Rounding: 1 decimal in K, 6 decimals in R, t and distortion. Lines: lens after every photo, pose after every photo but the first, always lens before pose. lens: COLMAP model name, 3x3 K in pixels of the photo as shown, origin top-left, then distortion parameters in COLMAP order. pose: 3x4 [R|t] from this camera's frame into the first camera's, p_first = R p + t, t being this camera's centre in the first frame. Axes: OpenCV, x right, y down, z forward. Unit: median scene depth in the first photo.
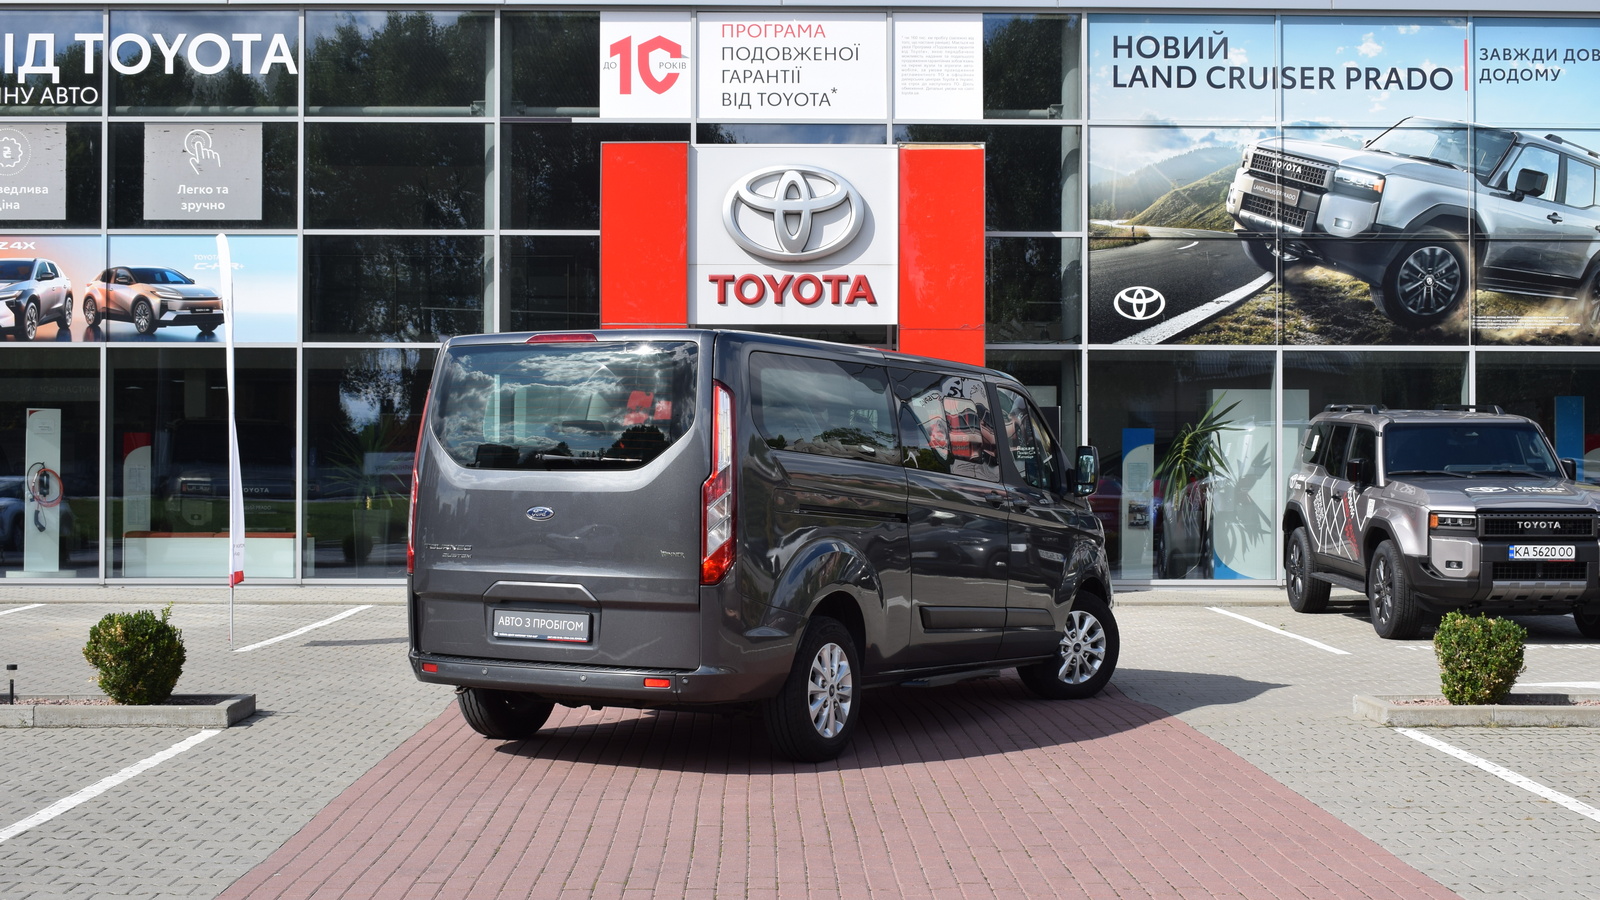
lens RADIAL K [[2197.0, 0, 800.0], [0, 2197.0, 450.0], [0, 0, 1]] dist [-0.033844, -0.029067]
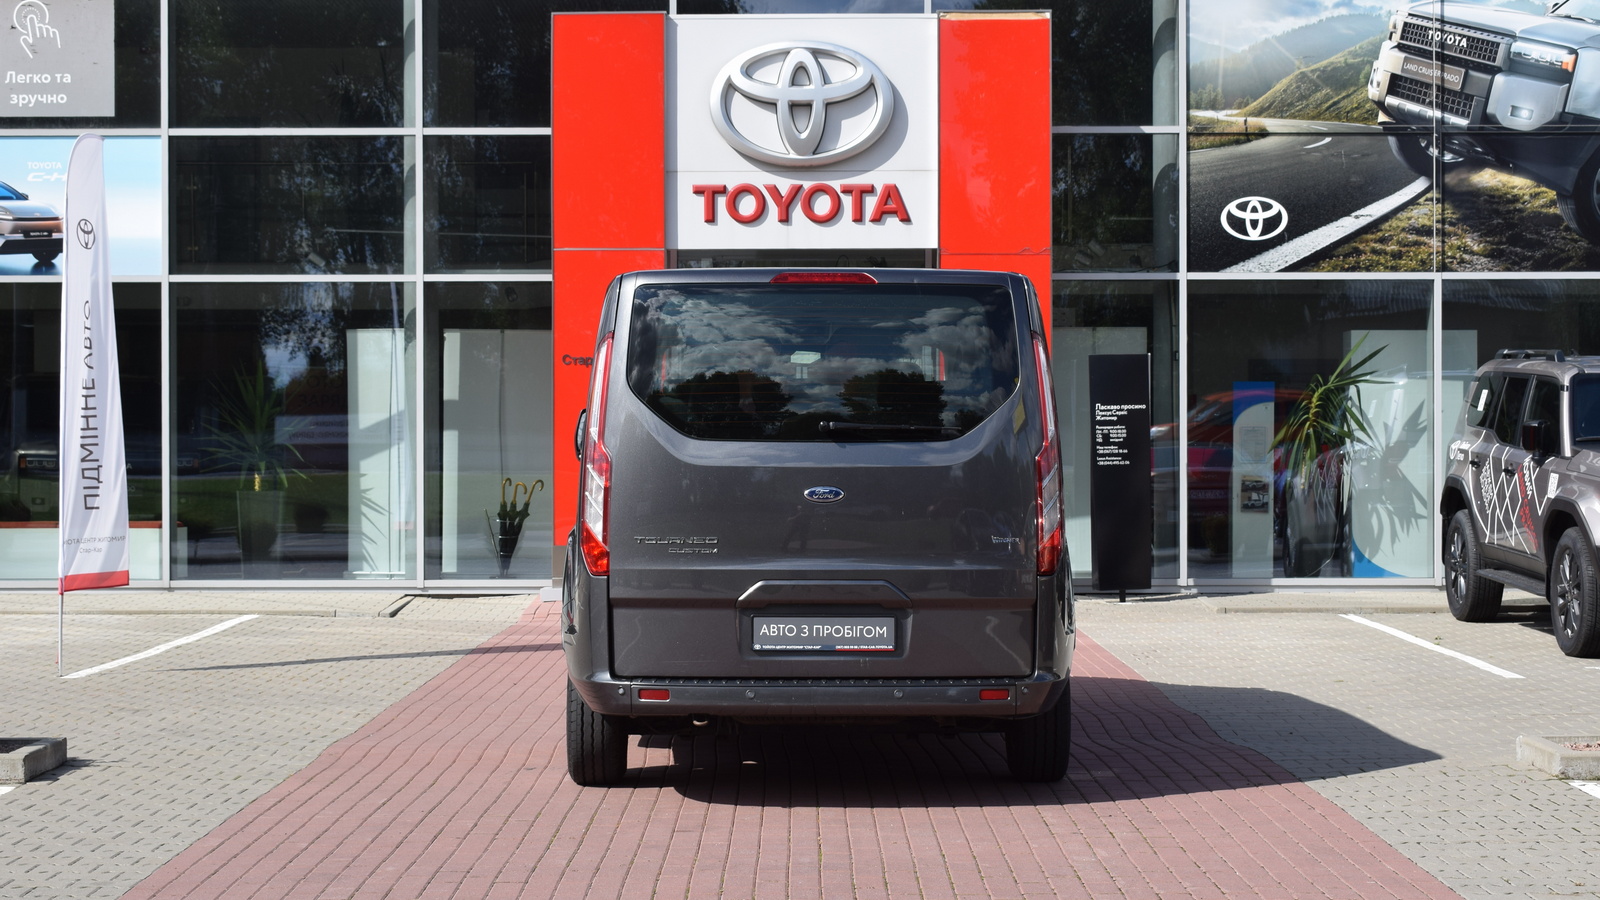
lens RADIAL K [[2793.6, 0, 793.8], [0, 2793.6, 448.3], [0, 0, 1]] dist [0.016093, -0.104401]
pose [[0.999828, -0.003950, -0.018137, 0.011024], [0.004200, 0.999896, 0.013768, -0.000665], [0.018080, -0.013842, 0.999741, 0.018109]]
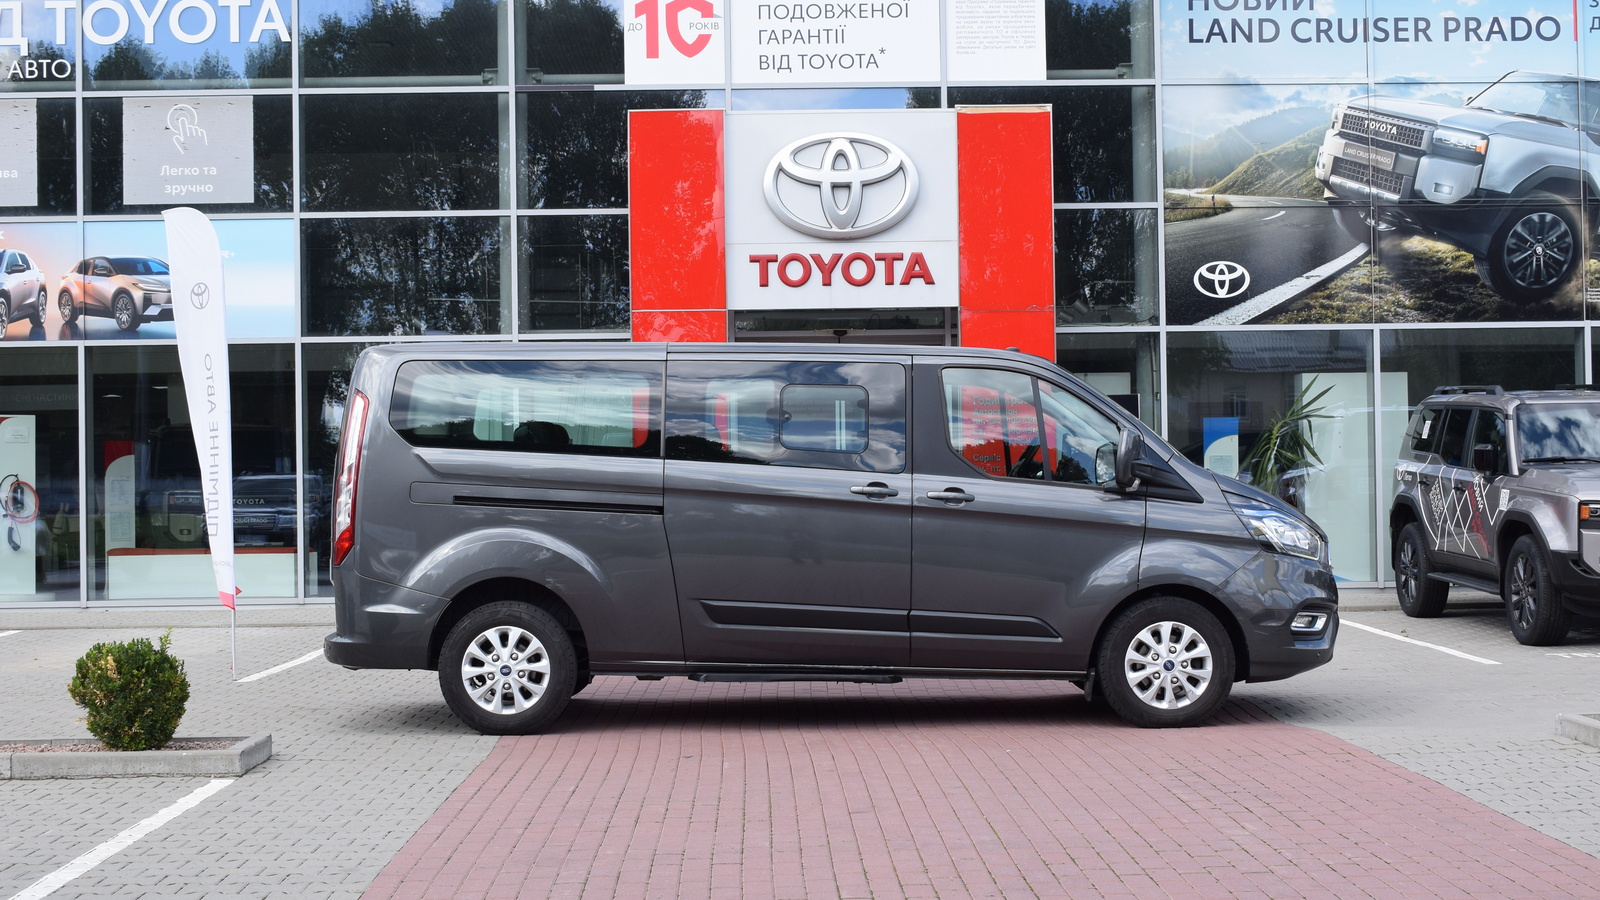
lens RADIAL K [[2281.5, 0, 810.9], [0, 2281.5, 450.1], [0, 0, 1]] dist [-0.039815, 0.011204]
pose [[0.999865, -0.015980, 0.003916, -0.020420], [0.015989, 0.999870, -0.002283, 0.003140], [-0.003879, 0.002345, 0.999990, 0.057667]]
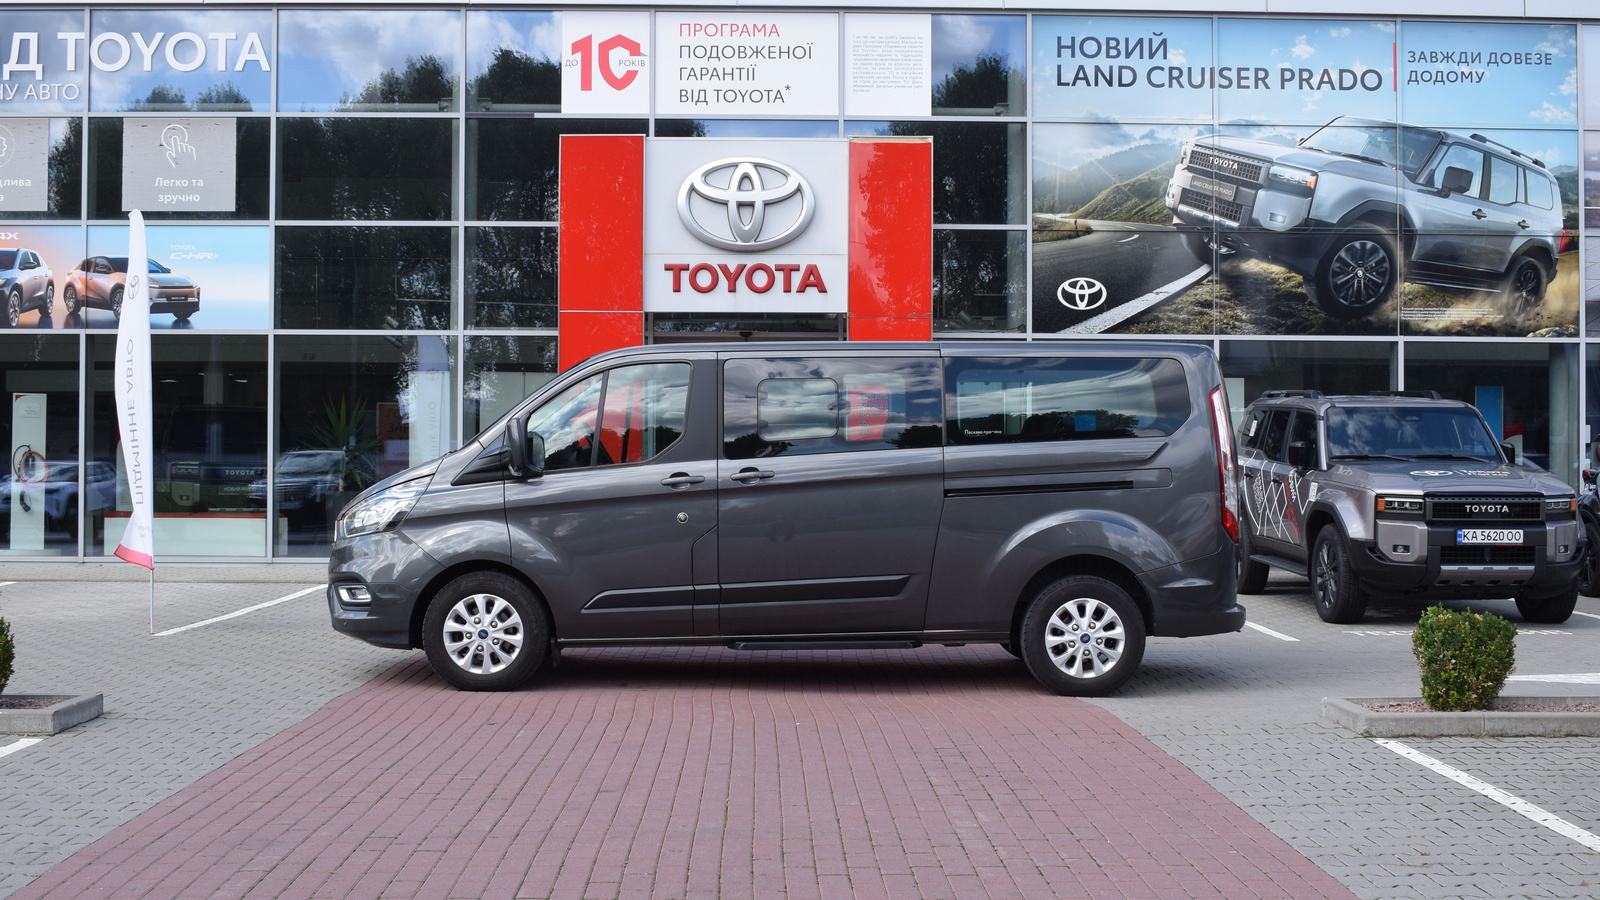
lens RADIAL K [[1869.7, 0, 798.5], [0, 1869.7, 446.9], [0, 0, 1]] dist [-0.060399, -0.010966]
pose [[0.999985, 0.002458, 0.004890, 0.016803], [-0.002469, 0.999995, 0.002190, 0.003842], [-0.004885, -0.002202, 0.999986, 0.119729]]
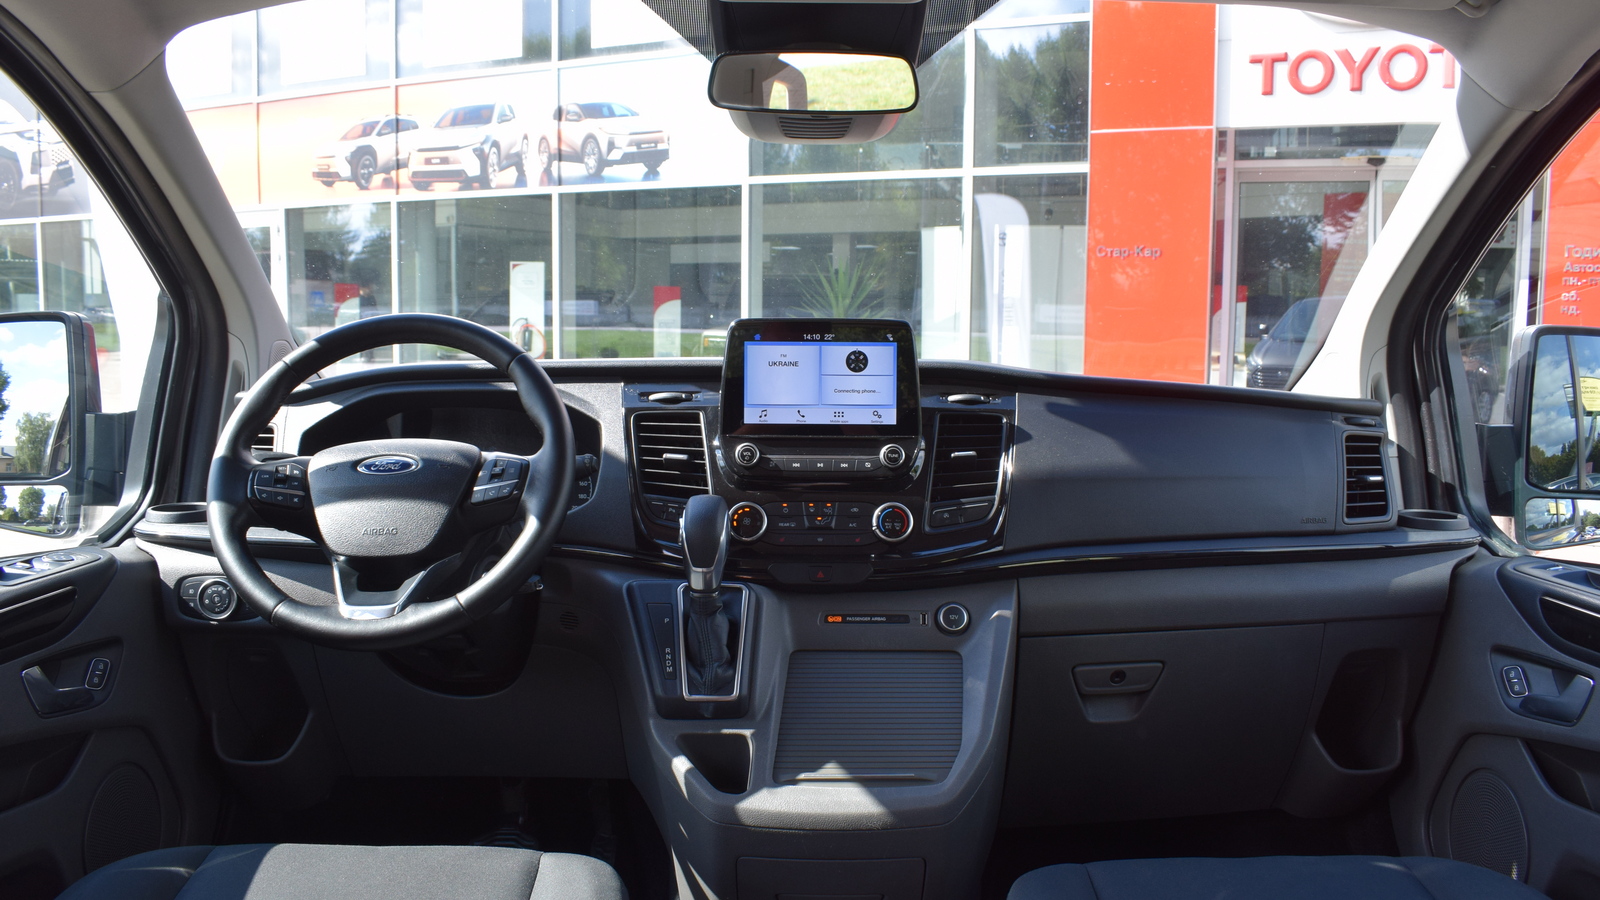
lens RADIAL K [[1242.4, 0, 795.5], [0, 1242.4, 447.9], [0, 0, 1]] dist [-0.091022, 0.001681]
pose [[0.896899, 0.055301, -0.438764, 0.004186], [-0.002024, 0.992654, 0.120974, -0.003486], [0.442230, -0.107614, 0.890422, 0.570702]]
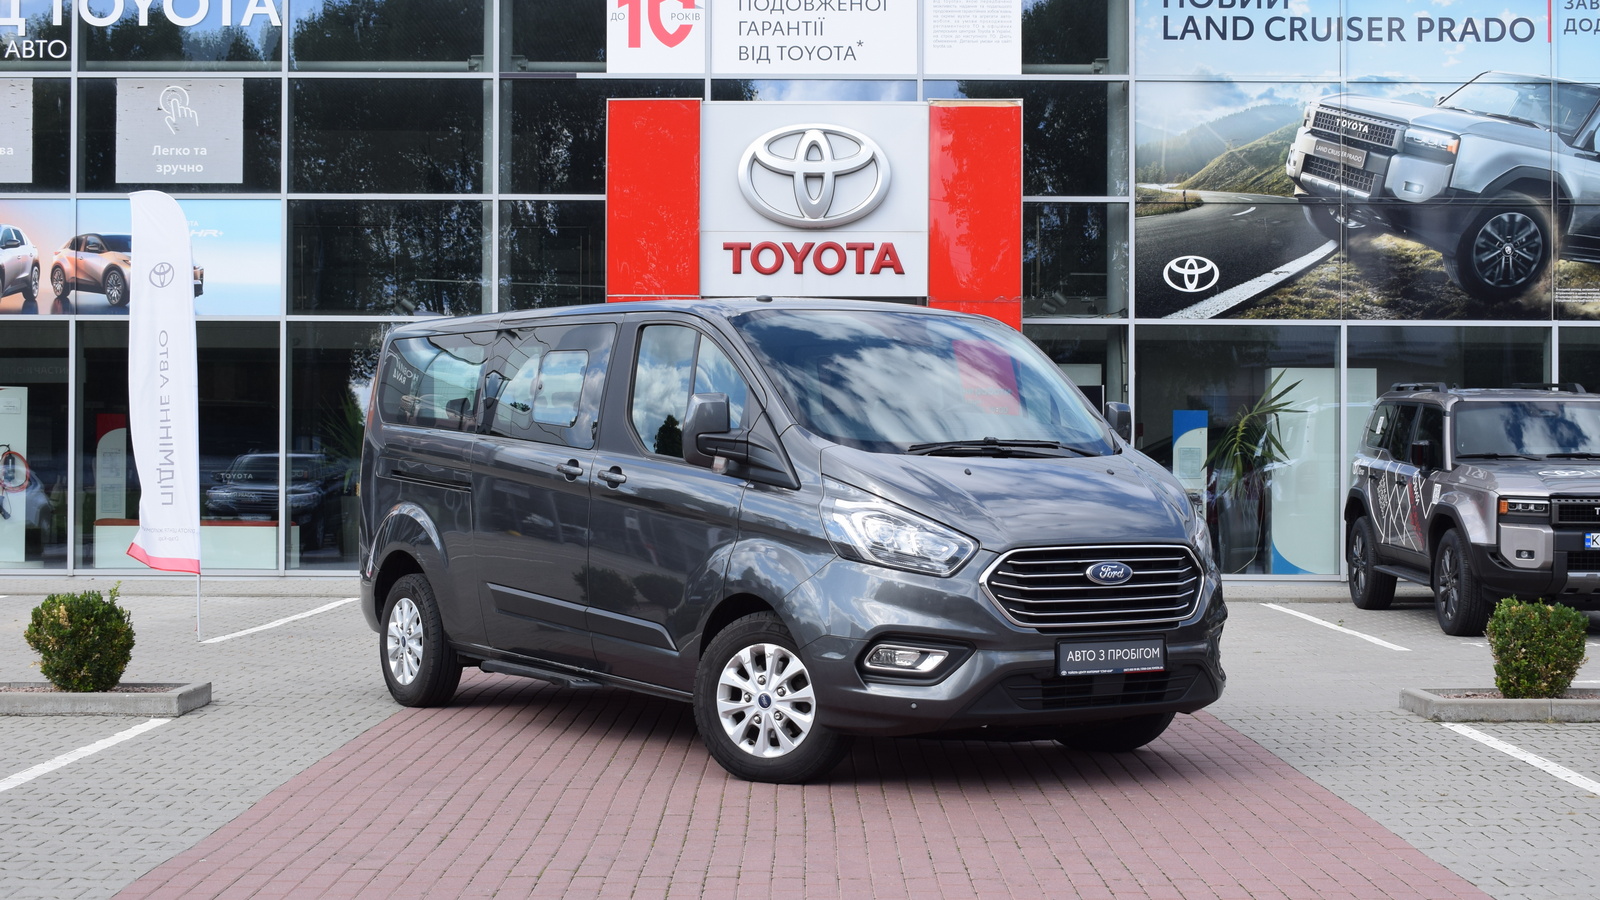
lens RADIAL K [[2376.8, 0, 798.4], [0, 2376.8, 448.5], [0, 0, 1]] dist [-0.026739, 0.002608]
pose [[0.999796, 0.002236, -0.020093, 0.010138], [-0.002205, 0.999996, 0.001543, 0.005207], [0.020097, -0.001499, 0.999797, 0.000124]]
